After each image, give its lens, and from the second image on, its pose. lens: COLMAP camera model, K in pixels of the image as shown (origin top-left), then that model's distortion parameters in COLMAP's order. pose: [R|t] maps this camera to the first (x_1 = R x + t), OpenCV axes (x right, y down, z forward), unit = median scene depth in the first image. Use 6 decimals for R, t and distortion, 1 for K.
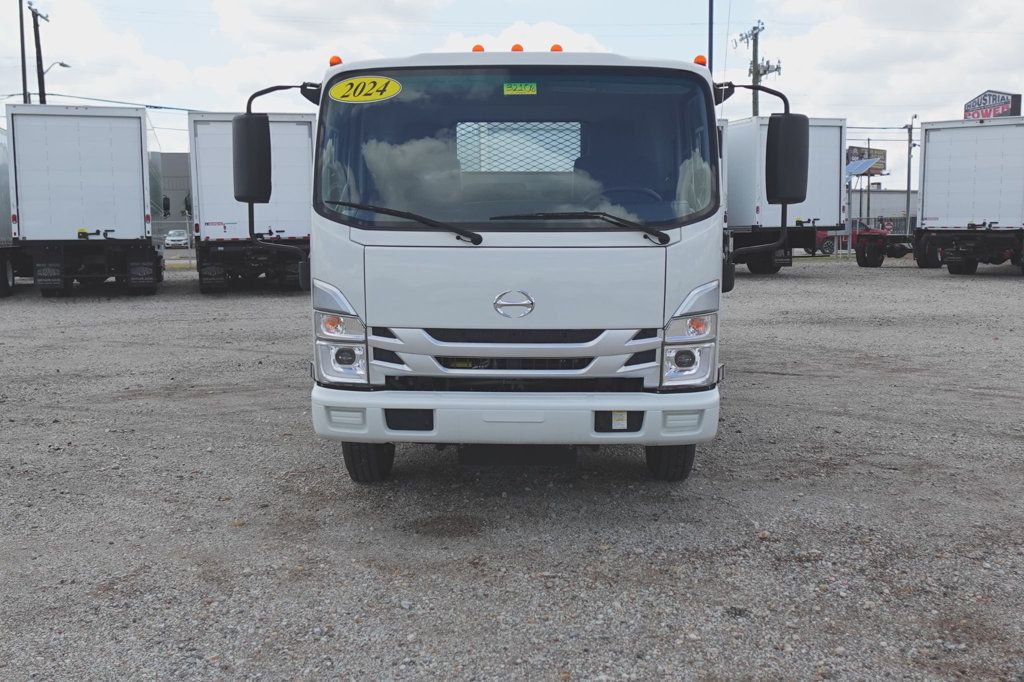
lens RADIAL K [[1029.7, 0, 512.0], [0, 1029.7, 341.0], [0, 0, 1]] dist [-0.002707, 0.002621]
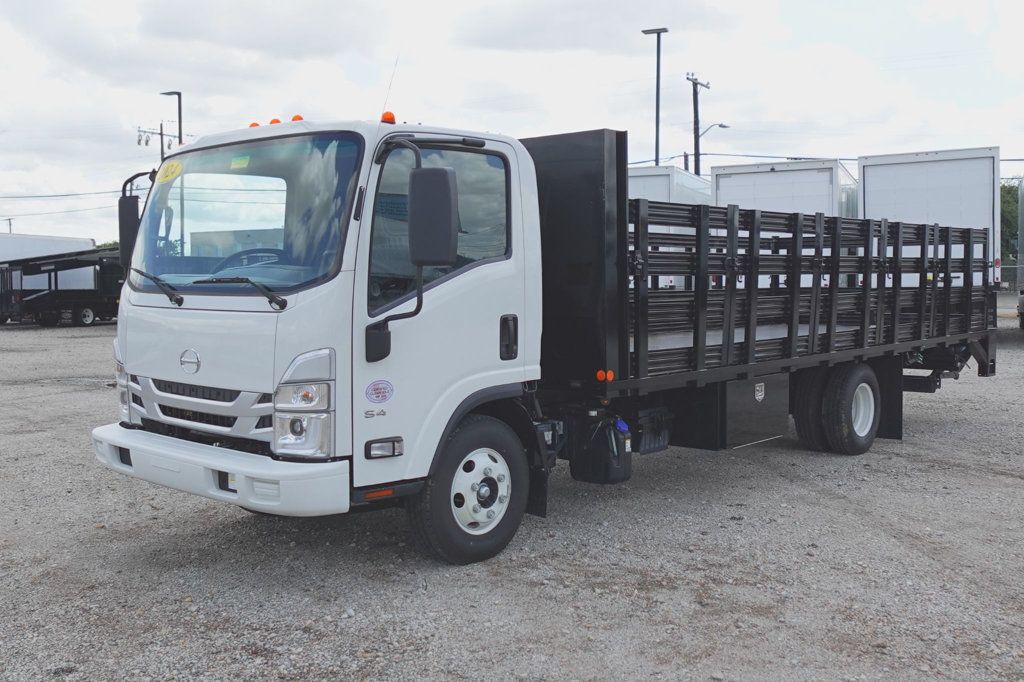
lens RADIAL K [[1029.7, 0, 512.0], [0, 1029.7, 341.0], [0, 0, 1]] dist [-0.002707, 0.002621]
pose [[0.756409, 0.041720, -0.652767, 0.955245], [-0.070353, 0.997364, -0.017779, -0.061186], [0.650305, 0.059372, 0.757350, 0.390862]]
